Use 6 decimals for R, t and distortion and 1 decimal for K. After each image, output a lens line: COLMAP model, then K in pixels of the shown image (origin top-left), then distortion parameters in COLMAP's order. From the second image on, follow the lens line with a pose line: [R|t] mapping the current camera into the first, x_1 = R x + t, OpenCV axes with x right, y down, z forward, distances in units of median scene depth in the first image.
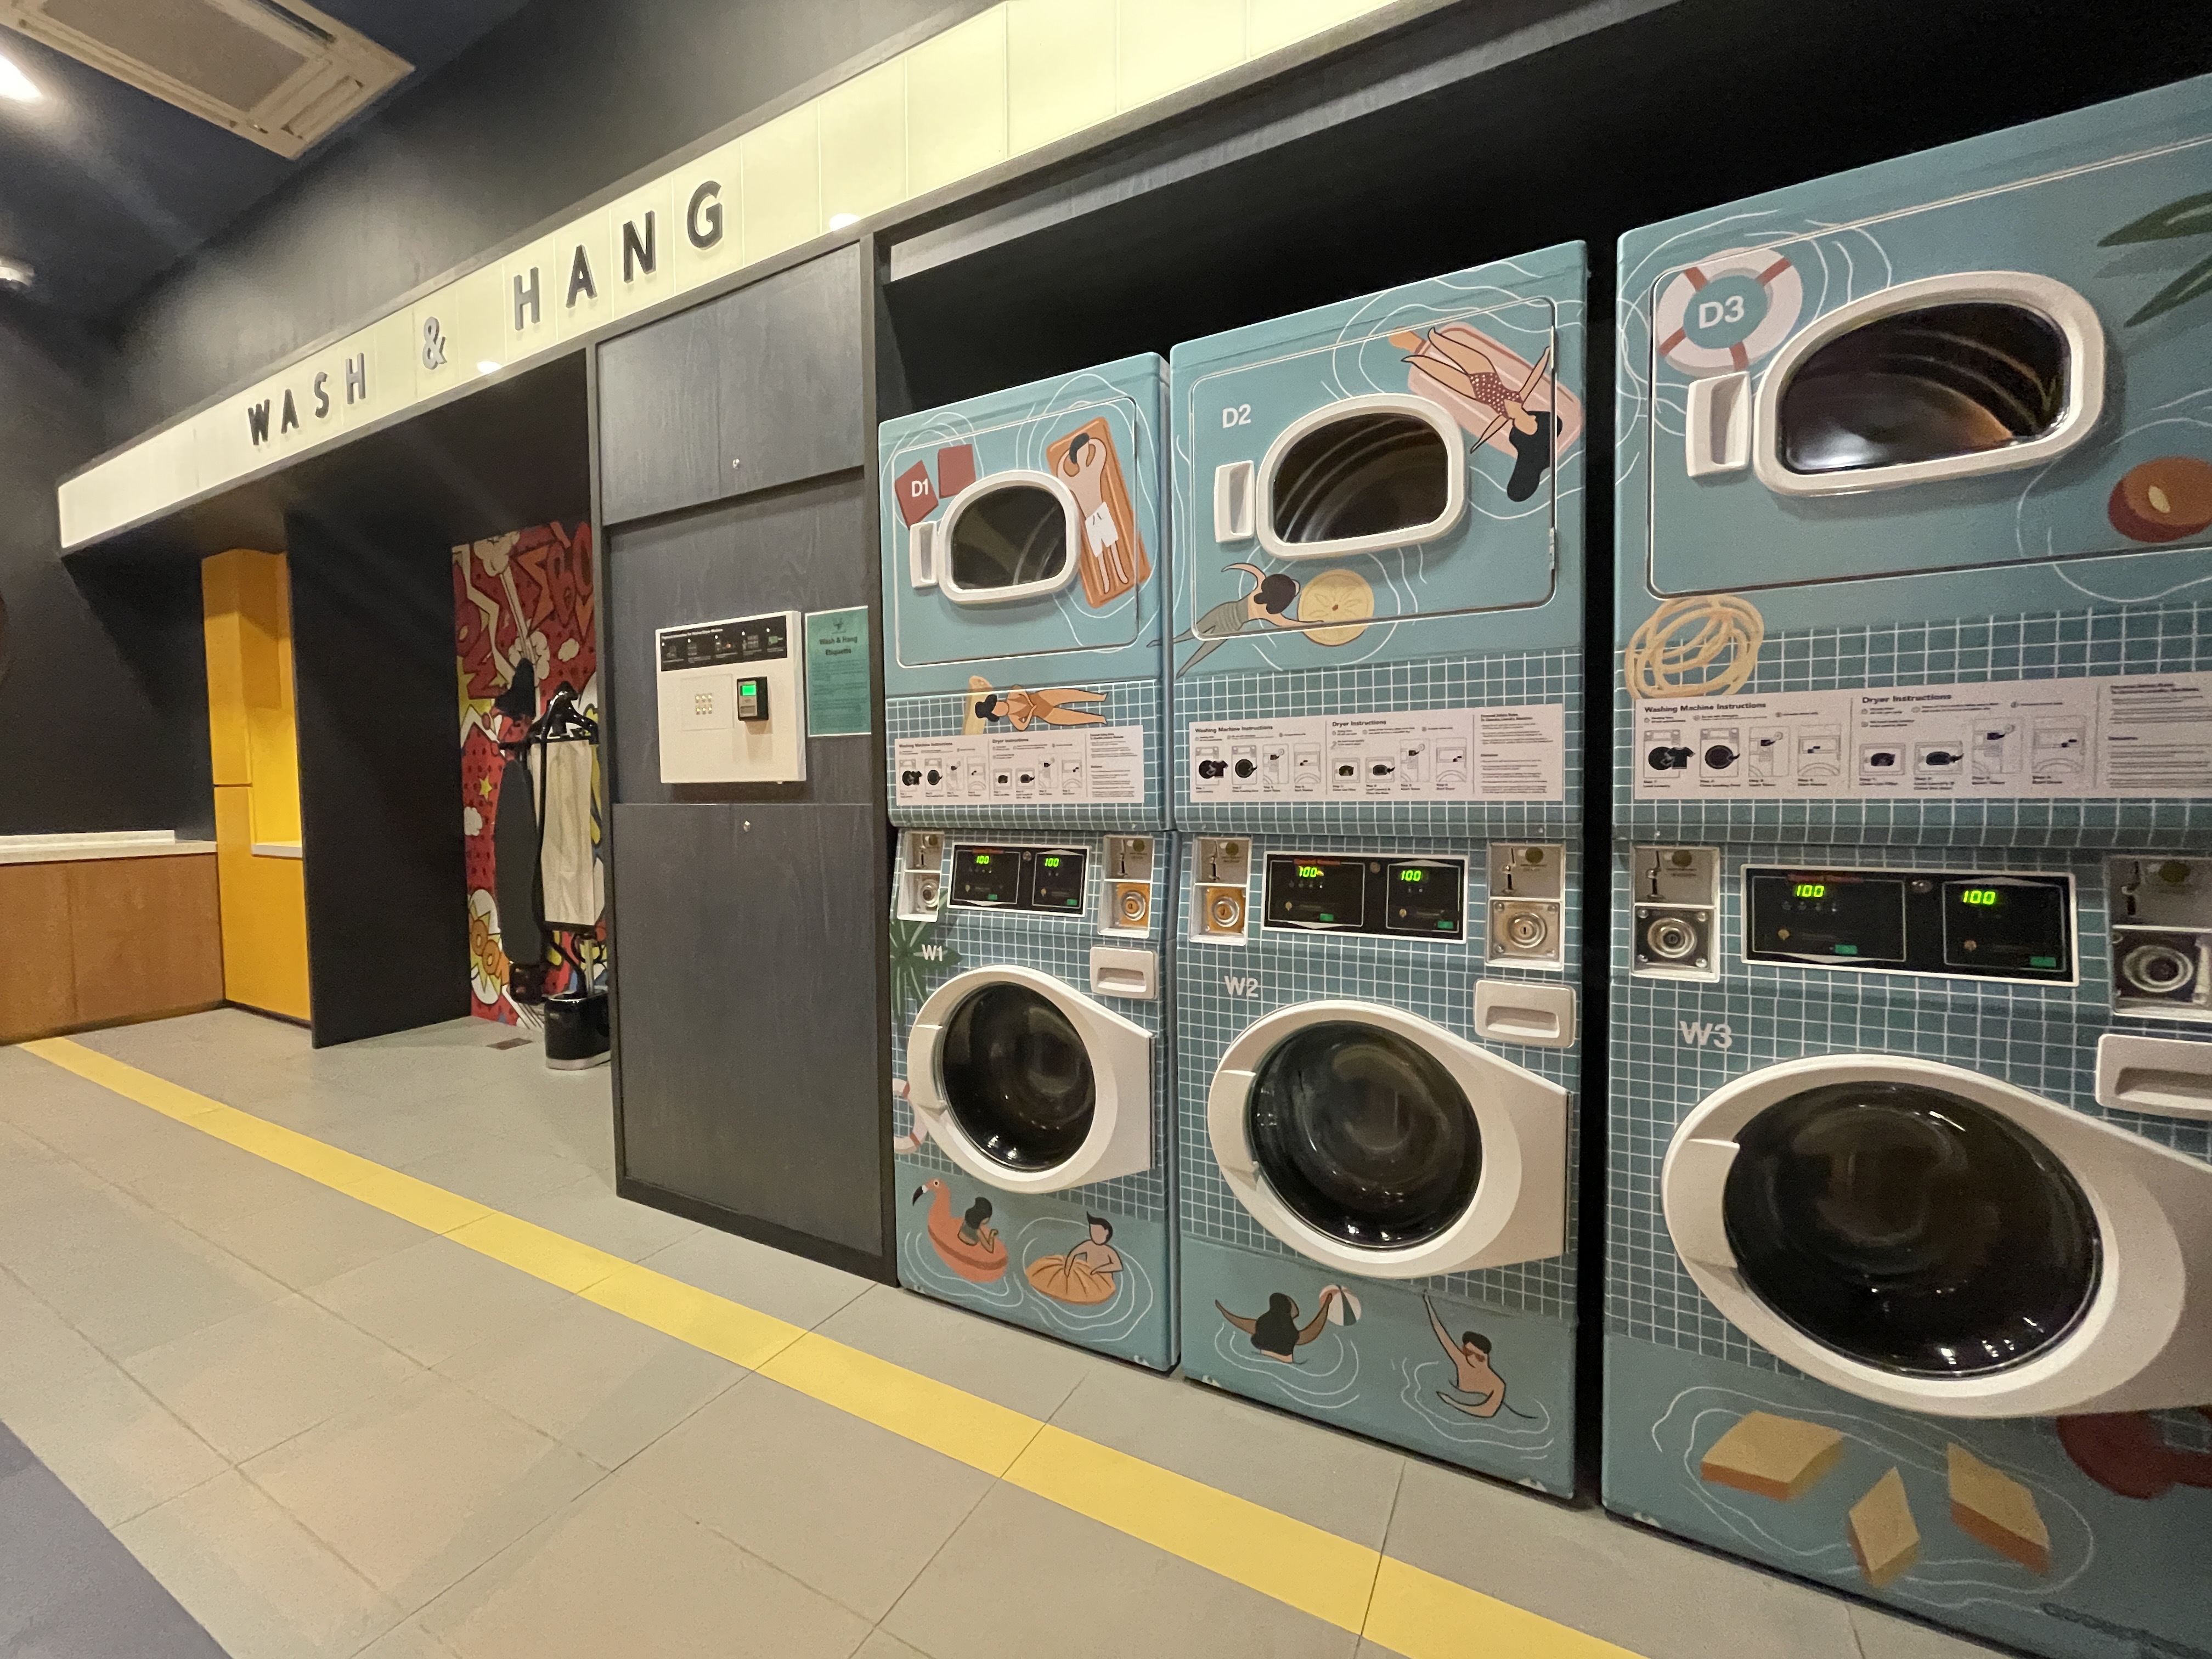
lens RADIAL K [[890.5, 0, 1109.5], [0, 890.5, 823.3], [0, 0, 1]] dist [-0.000564, -0.000013]
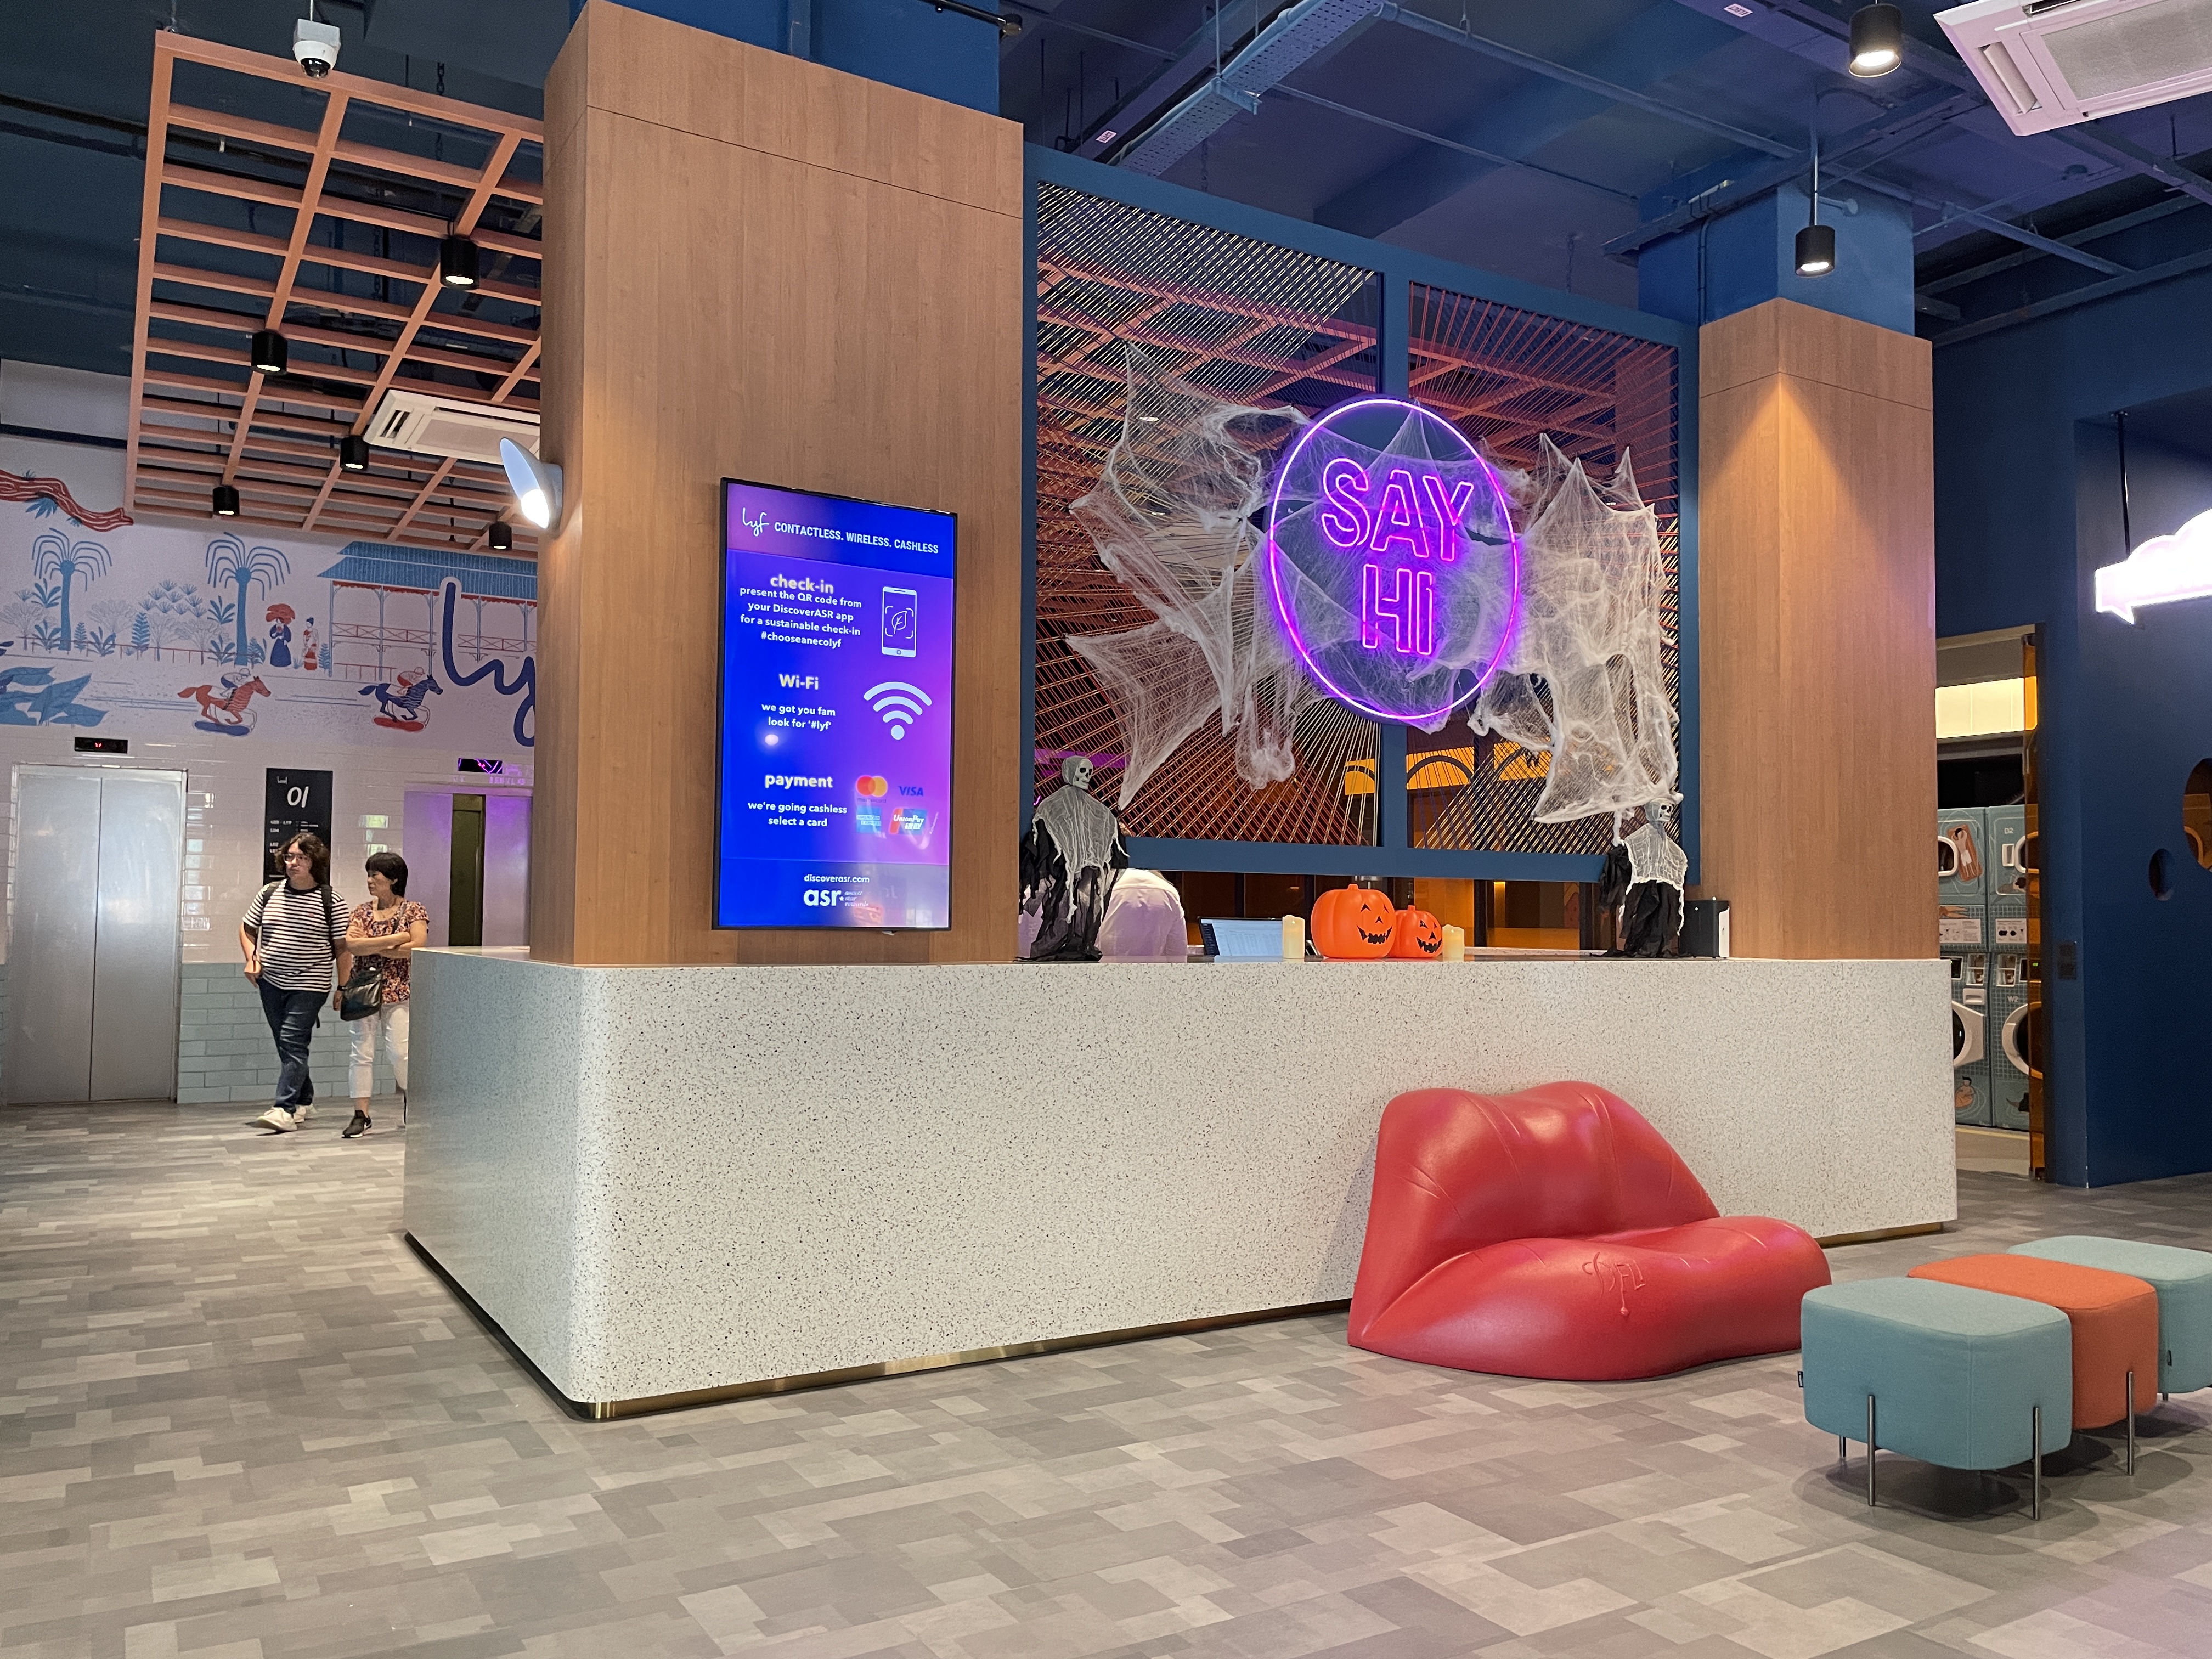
lens RADIAL K [[1679.0, 0, 1102.2], [0, 1679.0, 835.9], [0, 0, 1]] dist [0.006679, -0.024383]
pose [[0.859486, -0.009999, -0.511061, 0.417524], [-0.039827, 0.995459, -0.086456, 0.244768], [0.509605, 0.094662, 0.855185, -5.908101]]
